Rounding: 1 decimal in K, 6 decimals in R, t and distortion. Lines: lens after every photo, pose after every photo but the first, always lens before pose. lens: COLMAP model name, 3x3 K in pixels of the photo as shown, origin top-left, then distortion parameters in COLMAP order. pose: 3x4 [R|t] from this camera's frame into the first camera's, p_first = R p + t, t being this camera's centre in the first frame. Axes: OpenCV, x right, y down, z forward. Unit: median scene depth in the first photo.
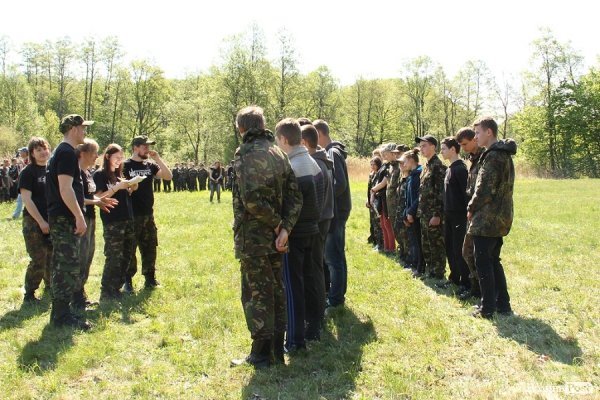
lens RADIAL K [[858.6, 0, 300.0], [0, 858.6, 200.0], [0, 0, 1]] dist [-0.200051, 0.644511]
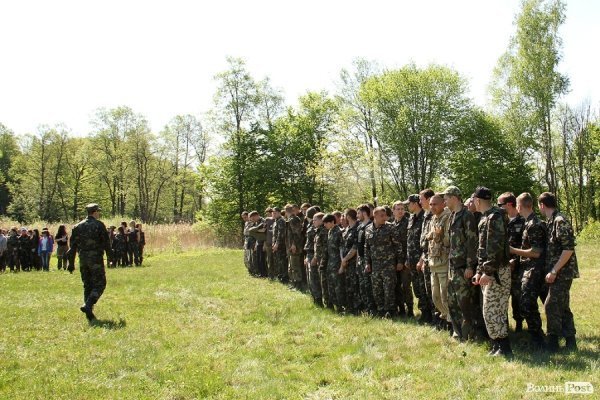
lens RADIAL K [[742.8, 0, 300.0], [0, 742.8, 200.0], [0, 0, 1]] dist [-0.007031, -0.003376]
pose [[0.964045, 0.018361, 0.265104, 0.123061], [0.005795, 0.995920, -0.090049, -0.005169], [-0.265676, 0.088348, 0.960006, 0.238589]]
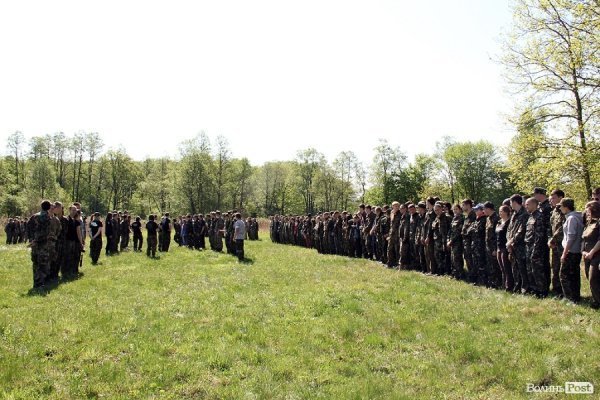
lens RADIAL K [[858.6, 0, 300.0], [0, 858.6, 200.0], [0, 0, 1]] dist [-0.200051, 0.644511]
pose [[0.992842, 0.000429, 0.119433, -0.051889], [0.007853, 0.997595, -0.068867, 0.020470], [-0.119175, 0.069312, 0.990451, -0.462922]]
